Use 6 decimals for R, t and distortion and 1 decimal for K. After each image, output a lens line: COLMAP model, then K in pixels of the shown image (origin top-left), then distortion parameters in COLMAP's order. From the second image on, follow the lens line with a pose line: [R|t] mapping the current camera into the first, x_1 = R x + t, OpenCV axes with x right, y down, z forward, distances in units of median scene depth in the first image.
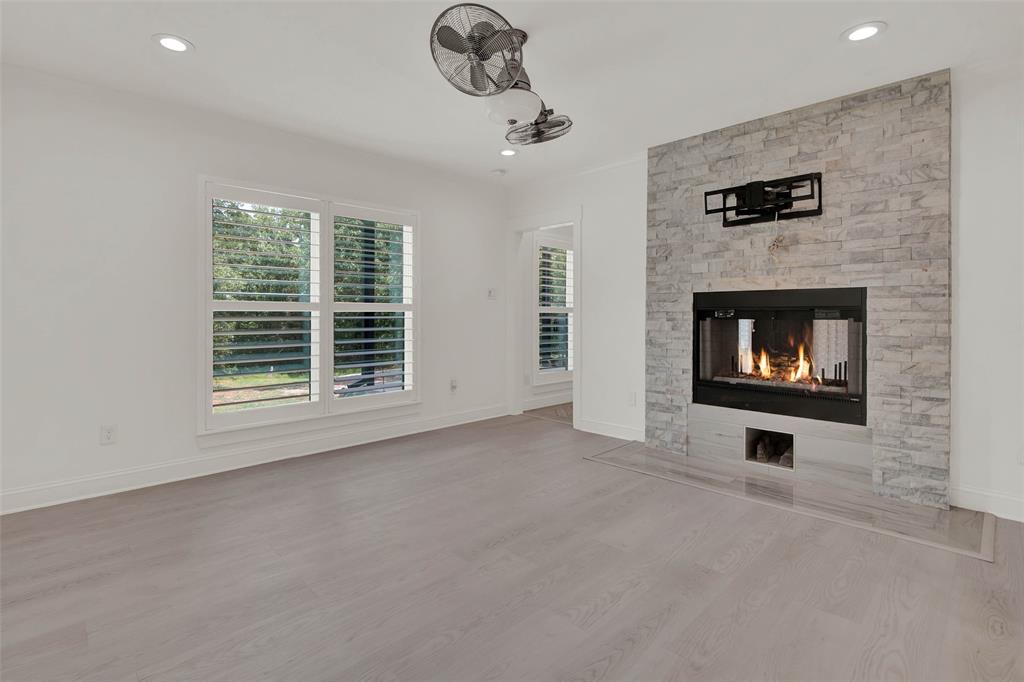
lens RADIAL K [[472.6, 0, 512.1], [0, 472.6, 318.7], [0, 0, 1]] dist [-0.002586, -0.000062]
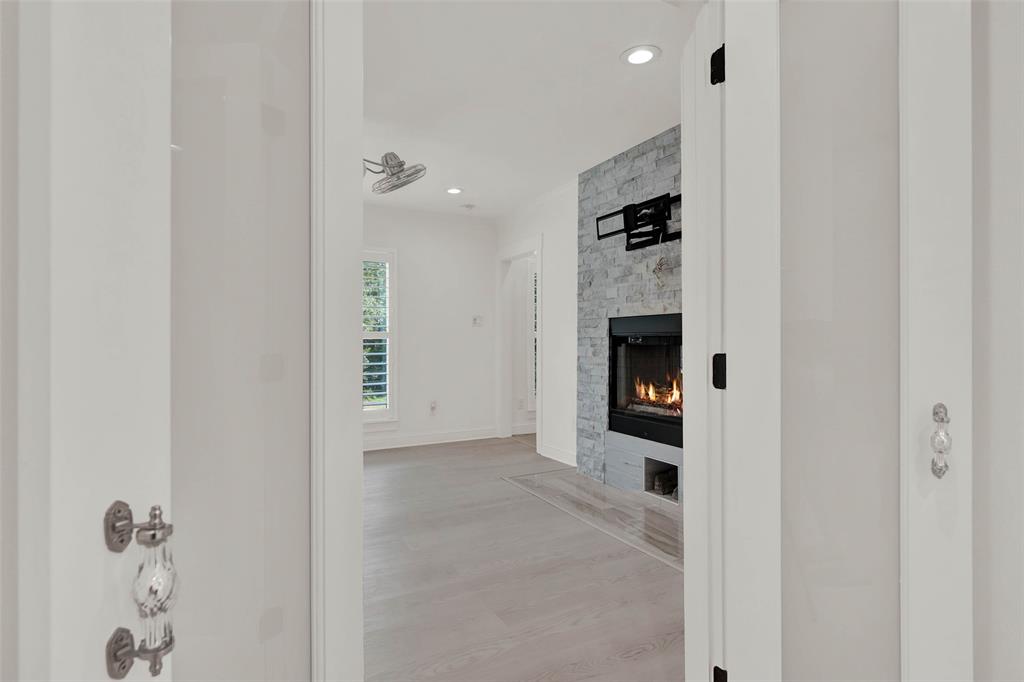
lens RADIAL K [[483.2, 0, 500.1], [0, 483.2, 340.7], [0, 0, 1]] dist [-0.012630, 0.000165]
pose [[0.960264, -0.004213, -0.279062, 0.443773], [0.001970, 0.999963, -0.008318, -0.000120], [0.279087, 0.007438, 0.960237, -0.029187]]
